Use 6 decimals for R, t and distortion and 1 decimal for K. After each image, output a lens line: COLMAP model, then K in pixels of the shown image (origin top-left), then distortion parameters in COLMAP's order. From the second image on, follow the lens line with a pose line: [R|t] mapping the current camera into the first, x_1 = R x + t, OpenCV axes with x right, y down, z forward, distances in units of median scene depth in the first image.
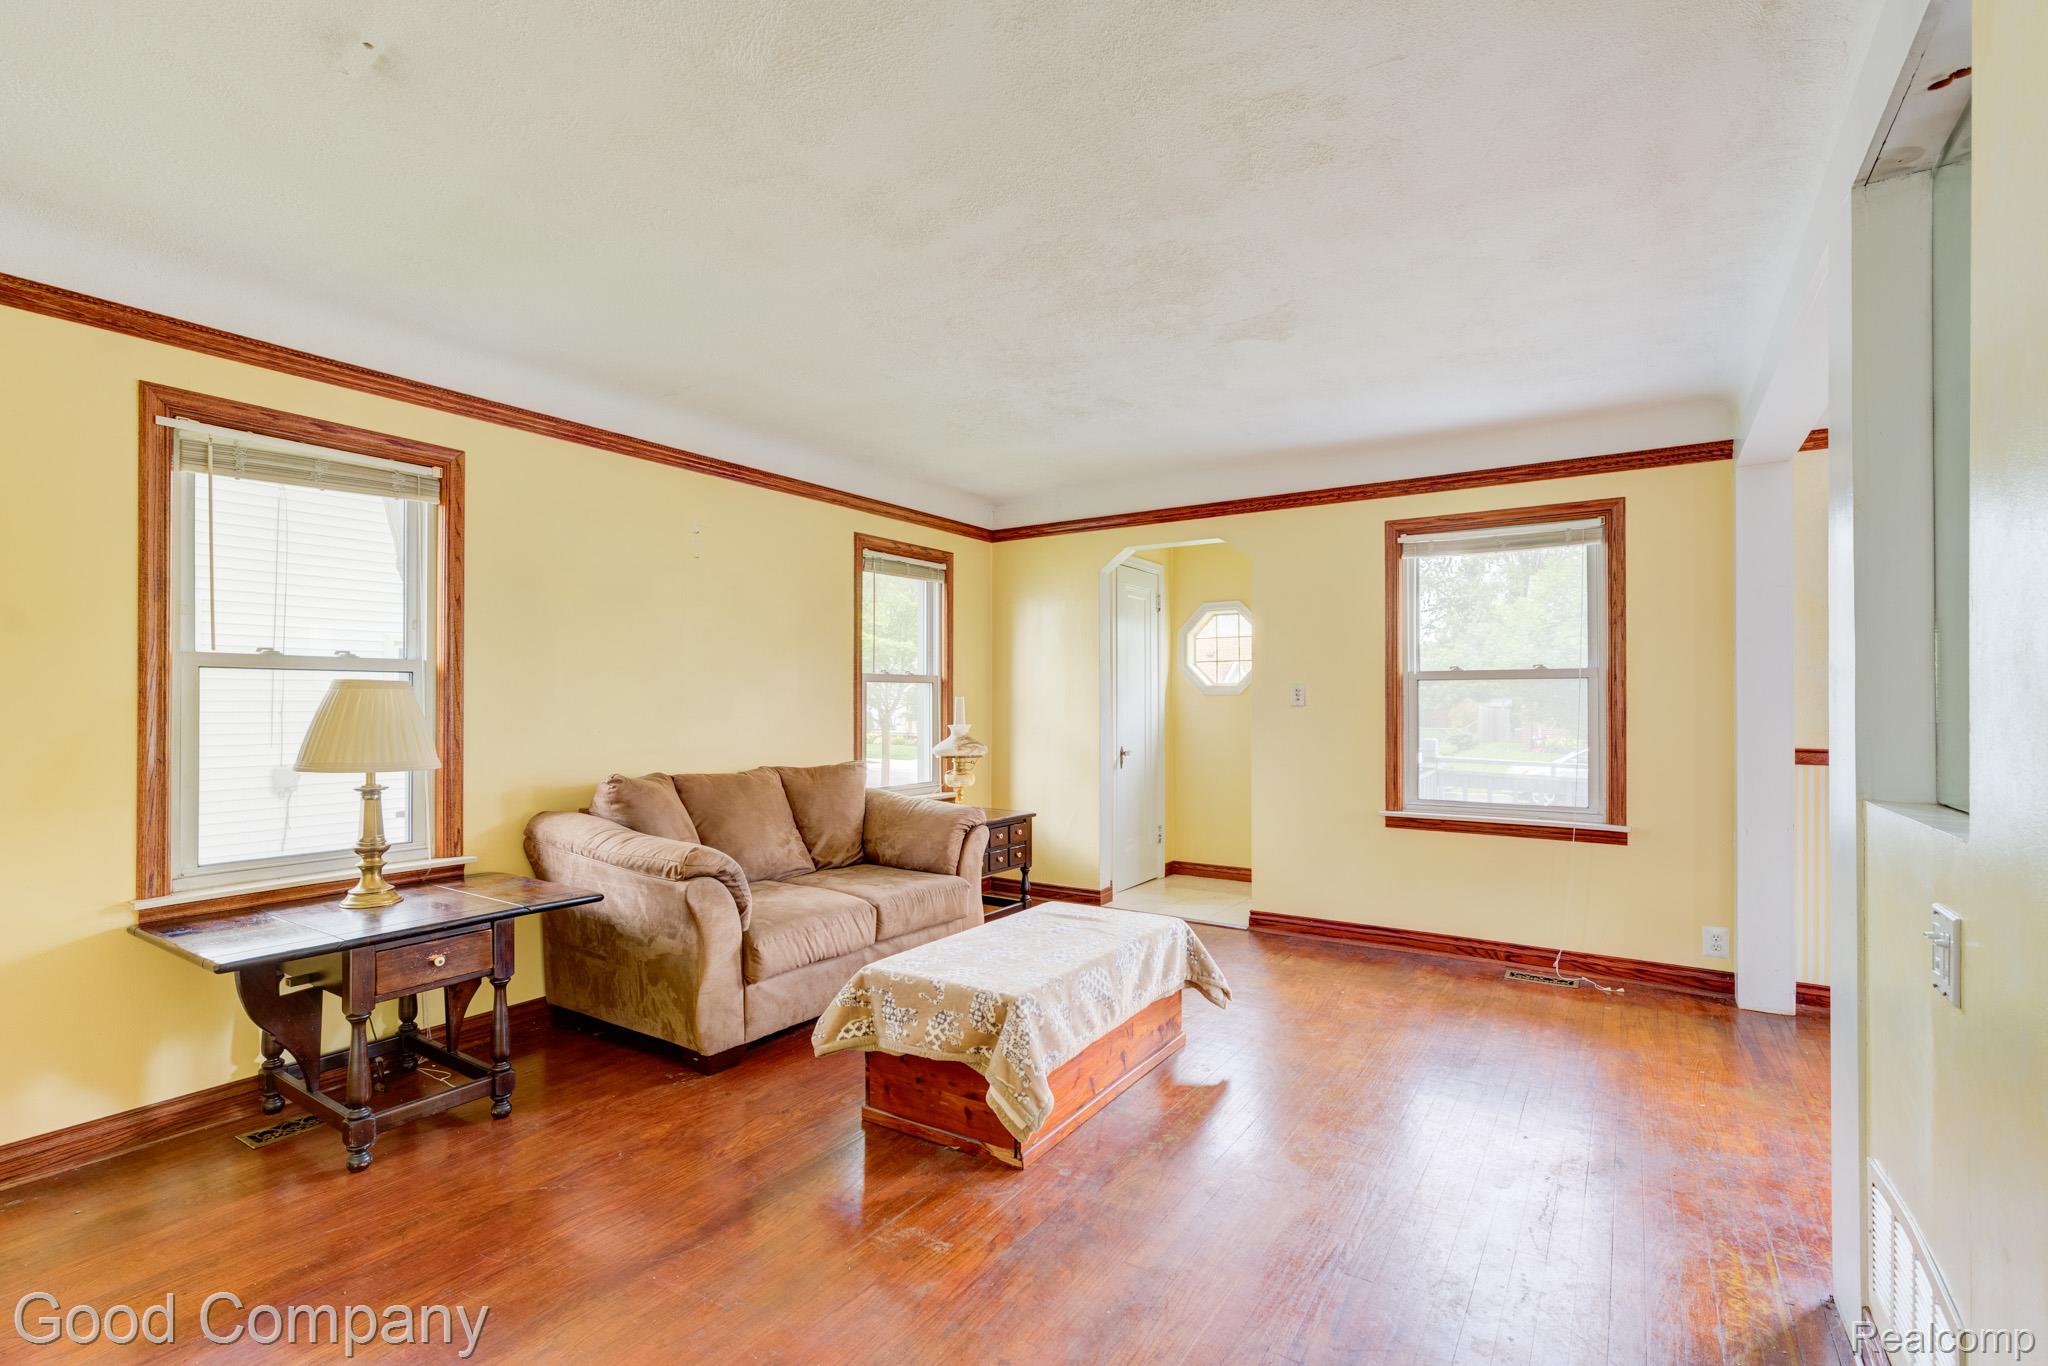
lens RADIAL K [[946.6, 0, 1047.7], [0, 946.6, 694.5], [0, 0, 1]] dist [-0.008640, 0.003374]
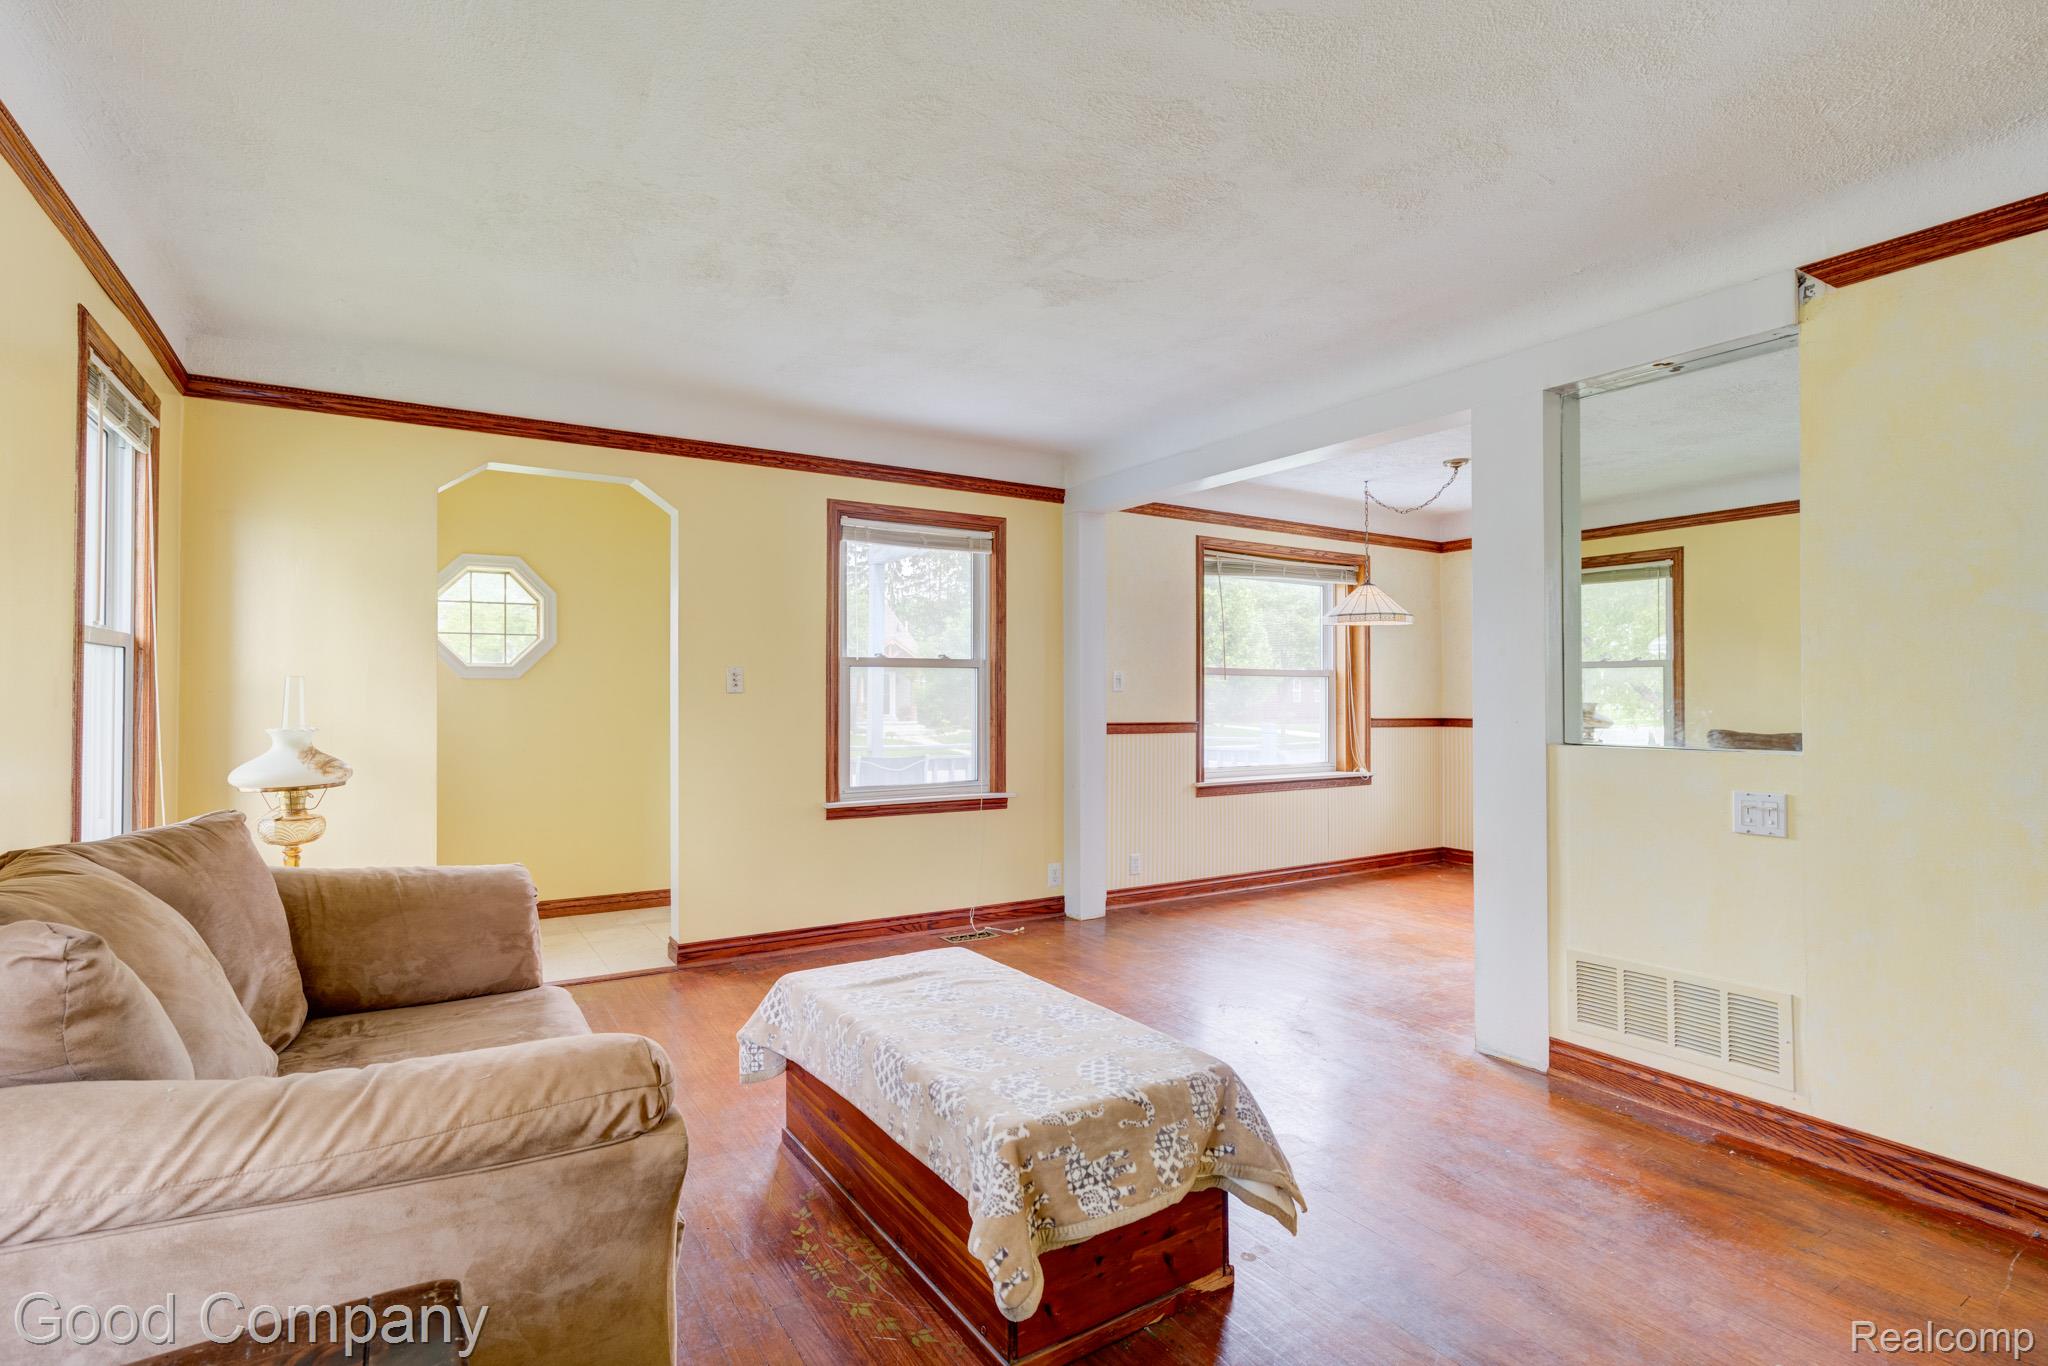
lens RADIAL K [[946.6, 0, 967.9], [0, 946.6, 684.5], [0, 0, 1]] dist [-0.008640, 0.003374]
pose [[0.448736, 0.007417, 0.893634, -0.453779], [-0.006896, 0.999965, -0.004836, 0.007842], [-0.893638, -0.003993, 0.448771, 0.468847]]
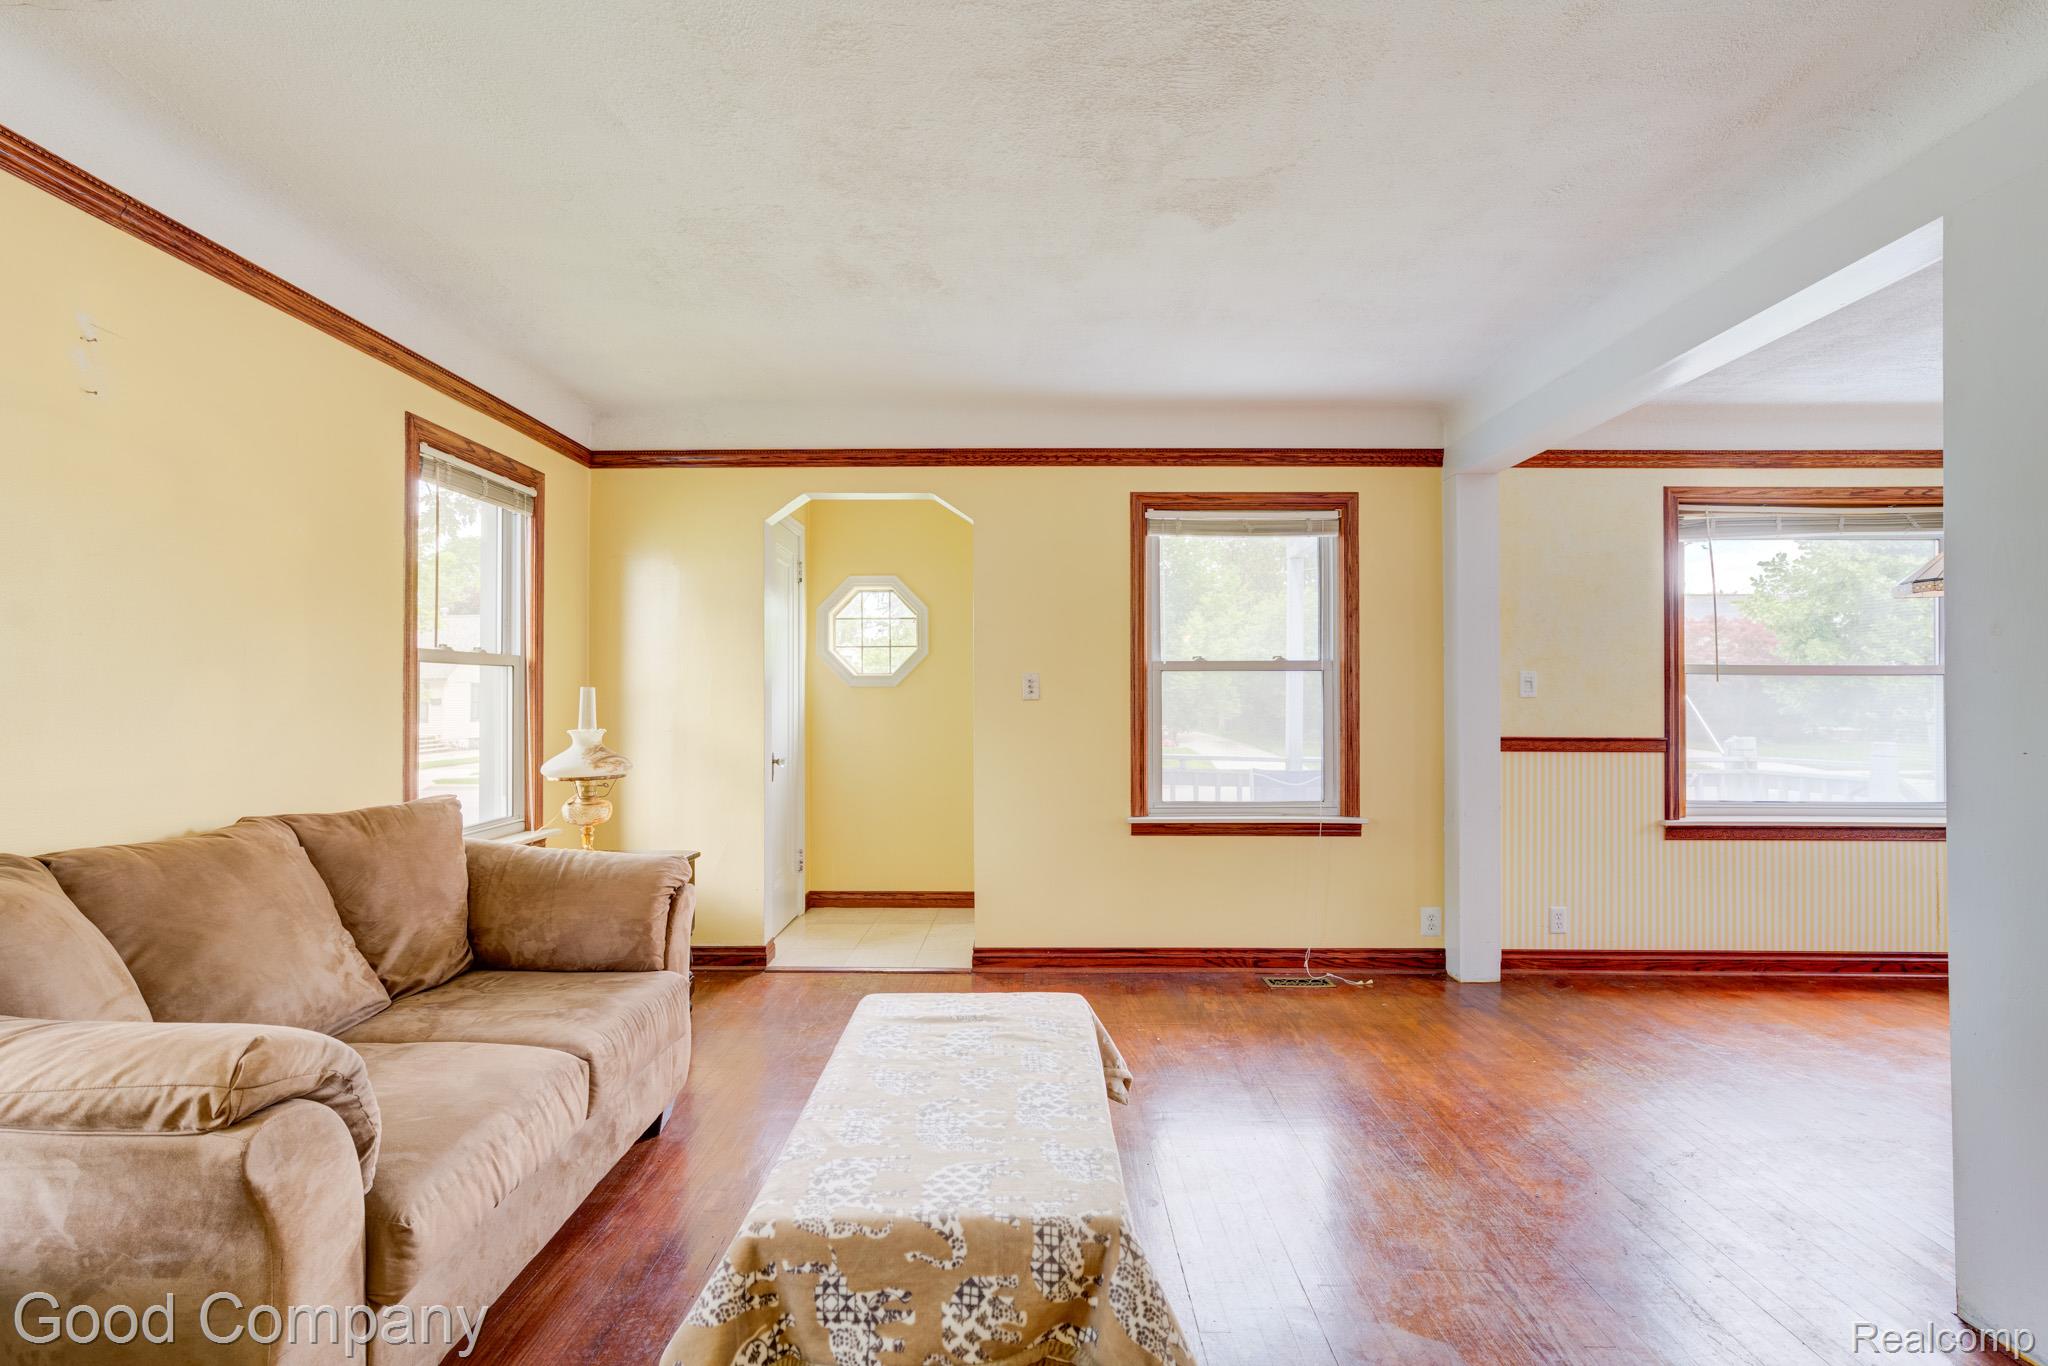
lens RADIAL K [[945.7, 0, 1040.8], [0, 945.7, 689.0], [0, 0, 1]] dist [-0.006811, 0.010810]
pose [[0.841116, 0.003720, 0.540841, -0.208062], [-0.002579, 0.999993, -0.002868, 0.005393], [-0.540848, 0.001017, 0.841120, 0.310091]]
